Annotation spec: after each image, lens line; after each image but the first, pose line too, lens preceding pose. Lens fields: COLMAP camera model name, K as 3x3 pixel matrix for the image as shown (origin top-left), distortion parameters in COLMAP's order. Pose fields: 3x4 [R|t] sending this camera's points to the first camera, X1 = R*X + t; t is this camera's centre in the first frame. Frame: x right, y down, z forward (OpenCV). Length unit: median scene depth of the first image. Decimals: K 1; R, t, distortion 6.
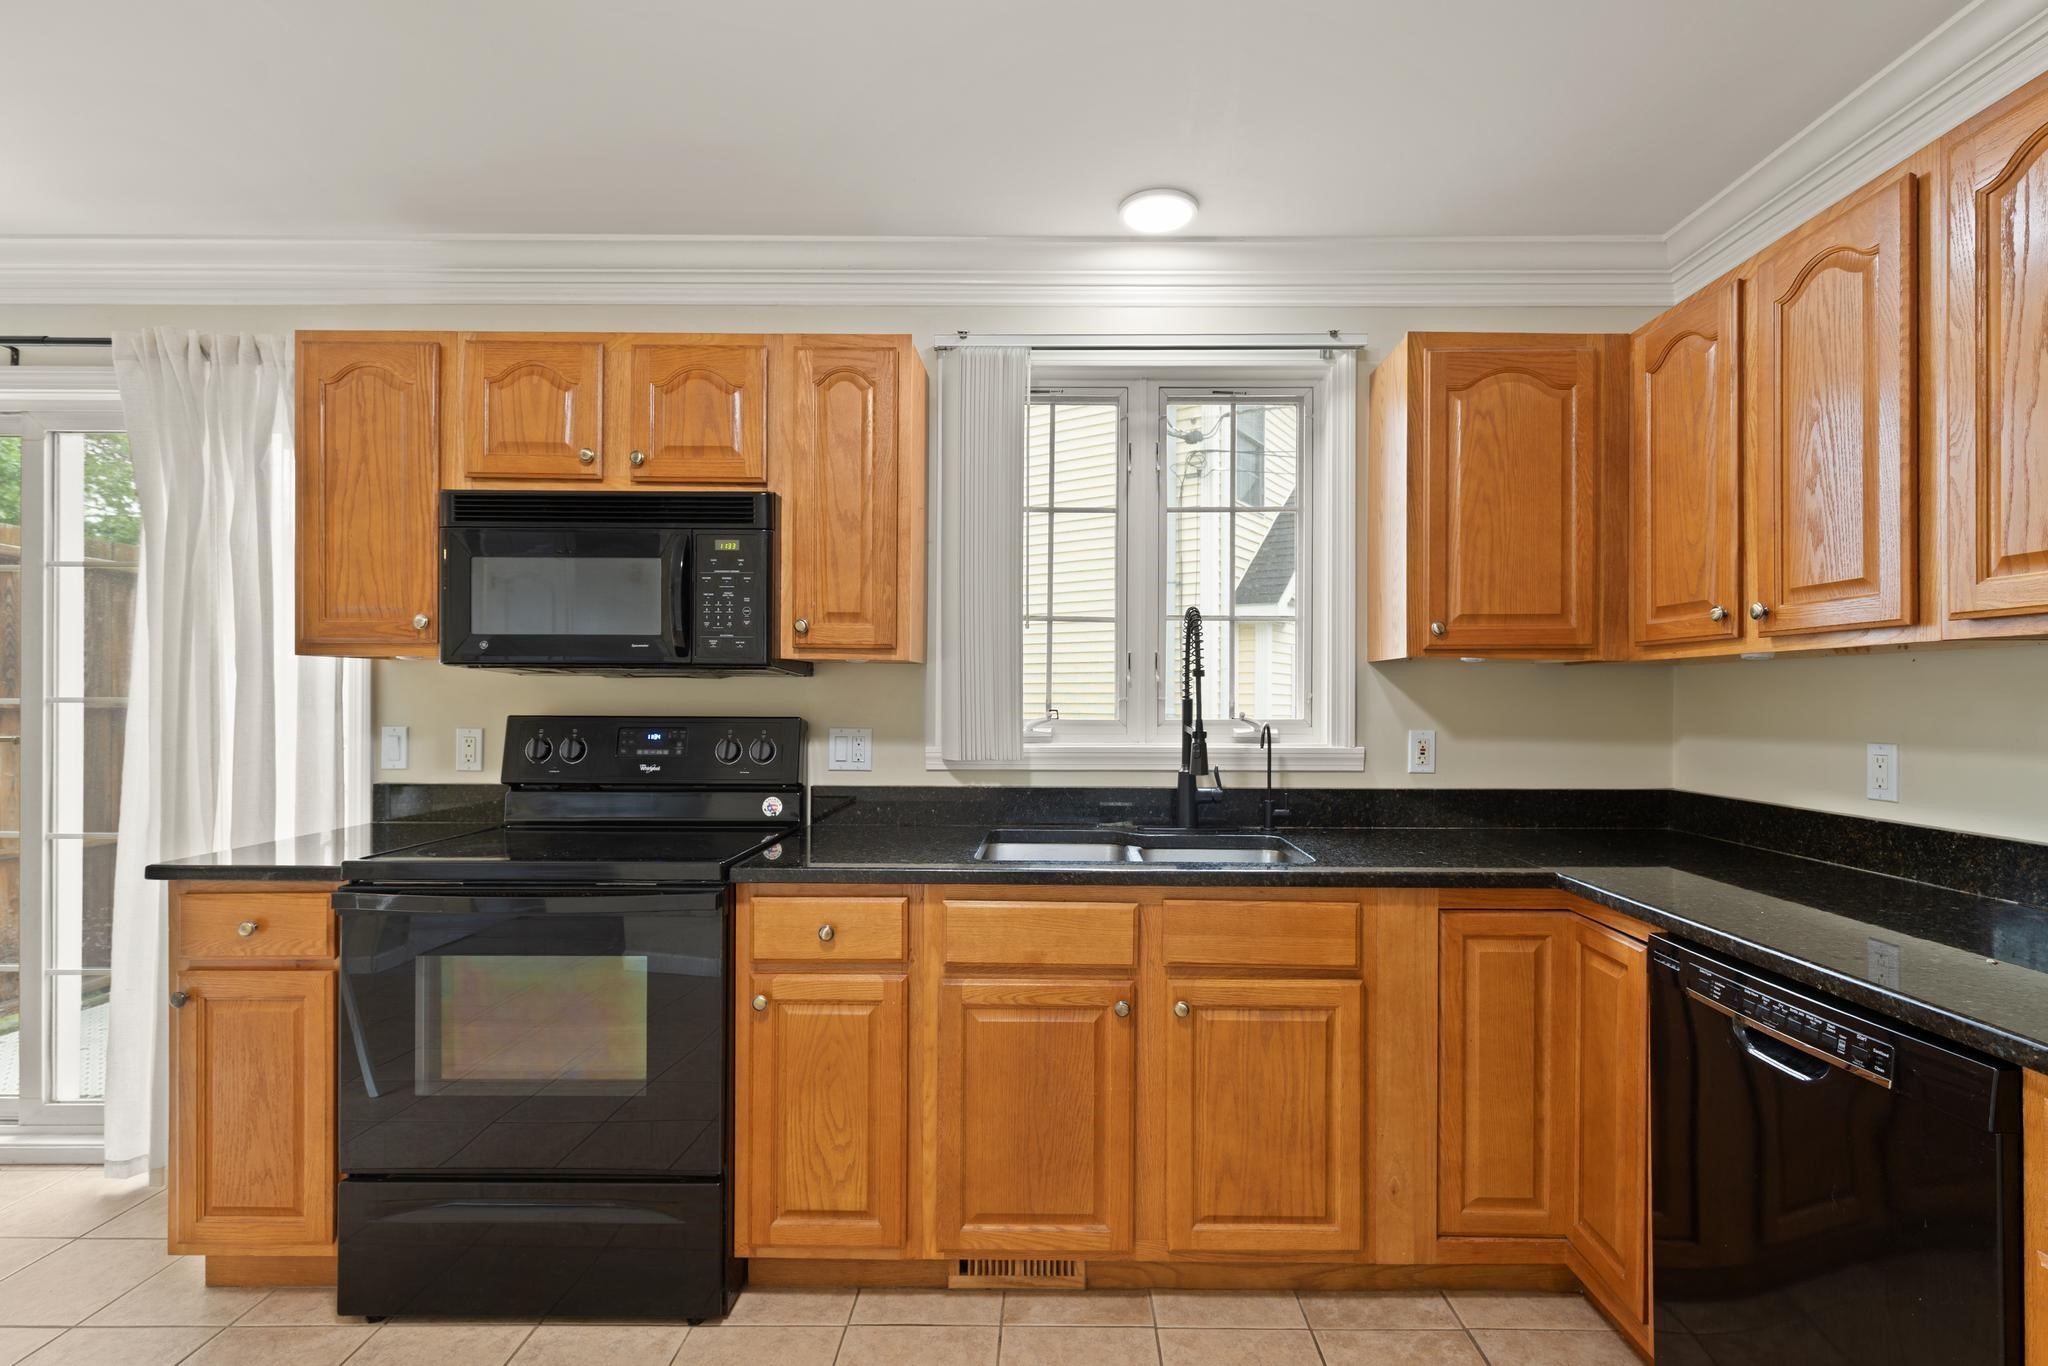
lens RADIAL K [[945.5, 0, 1044.0], [0, 945.5, 698.1], [0, 0, 1]] dist [0.003867, -0.000474]
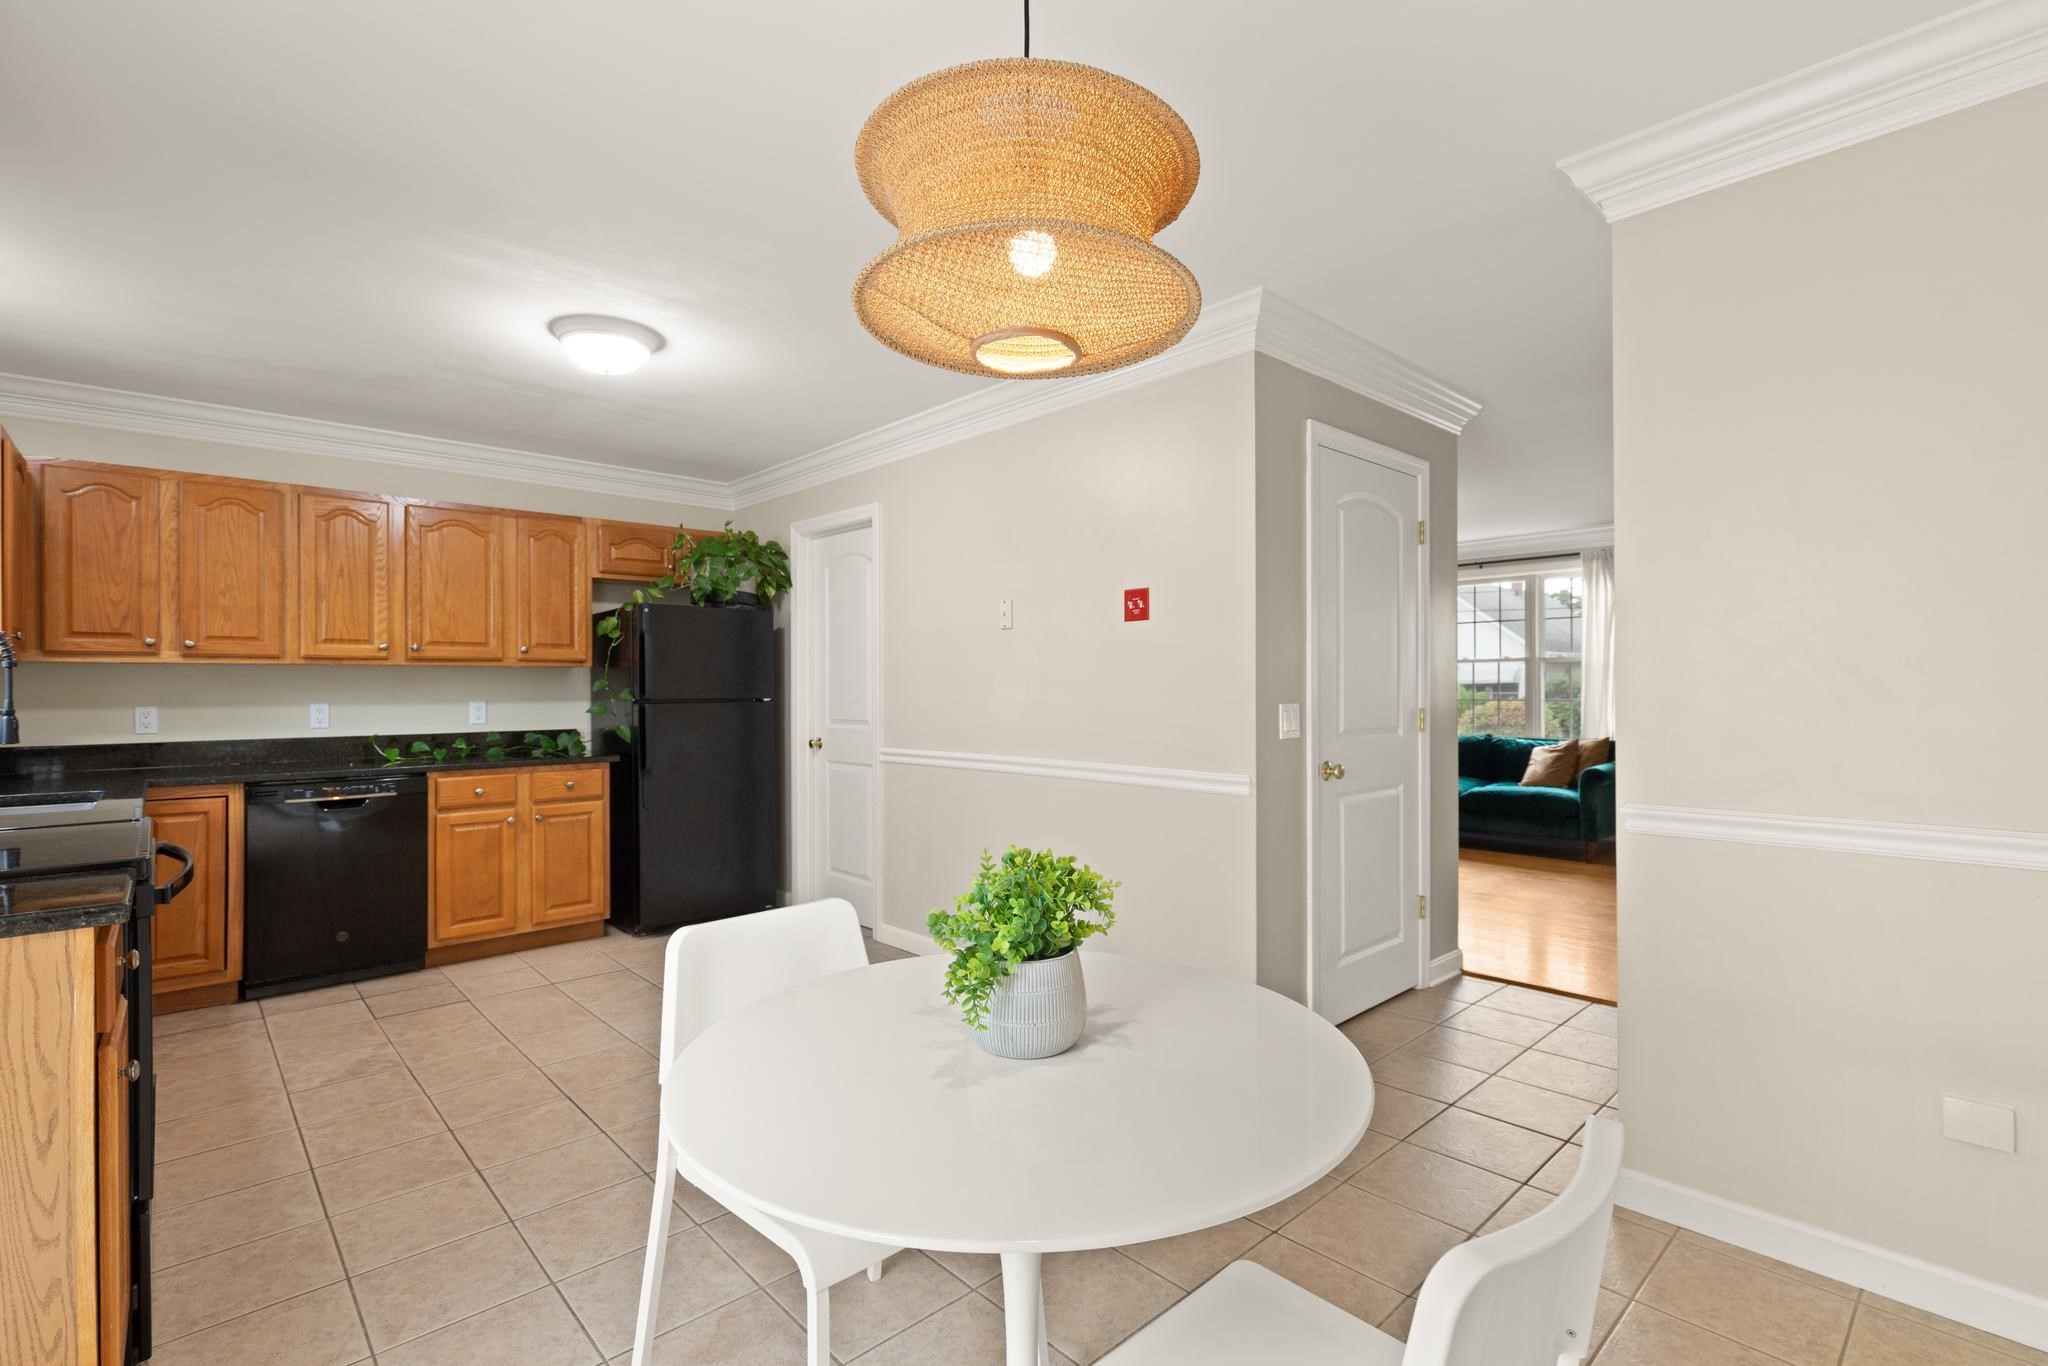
lens RADIAL K [[940.0, 0, 1030.9], [0, 940.0, 685.3], [0, 0, 1]] dist [-0.002859, -0.001381]
pose [[-0.684997, 0.002576, 0.728542, -1.736164], [0.002977, 0.999995, -0.000737, 0.007276], [-0.728540, 0.001664, -0.685001, 0.878153]]
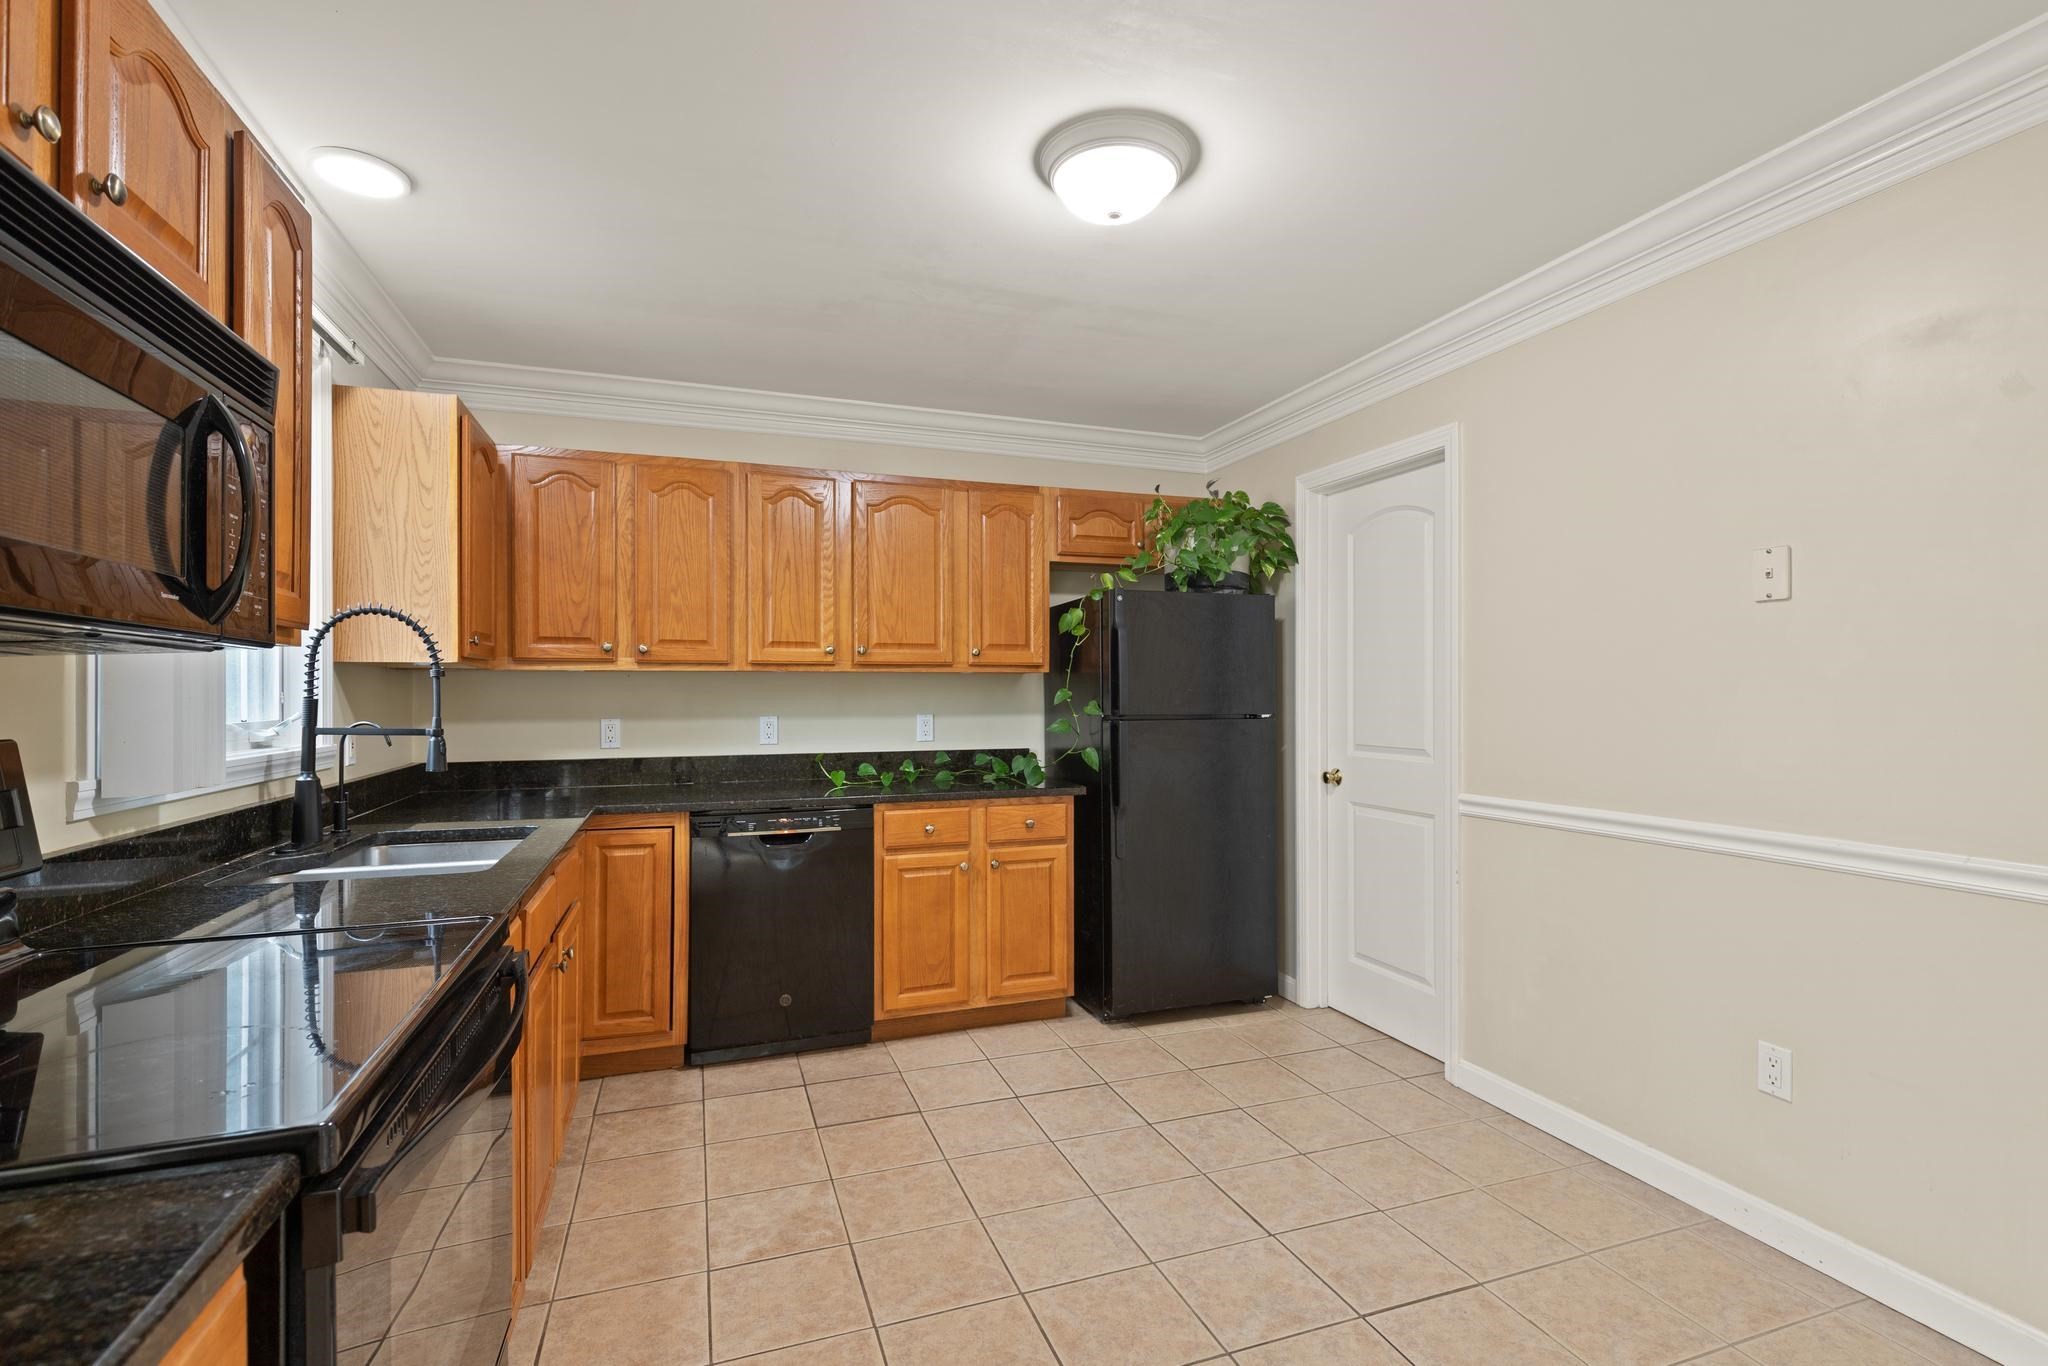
lens RADIAL K [[940.0, 0, 1030.9], [0, 940.0, 685.3], [0, 0, 1]] dist [-0.002859, -0.001381]
pose [[-0.345229, 0.005499, 0.938502, -1.054640], [0.000465, 0.999984, -0.005688, -0.007189], [-0.938518, -0.001527, -0.345226, 0.758871]]
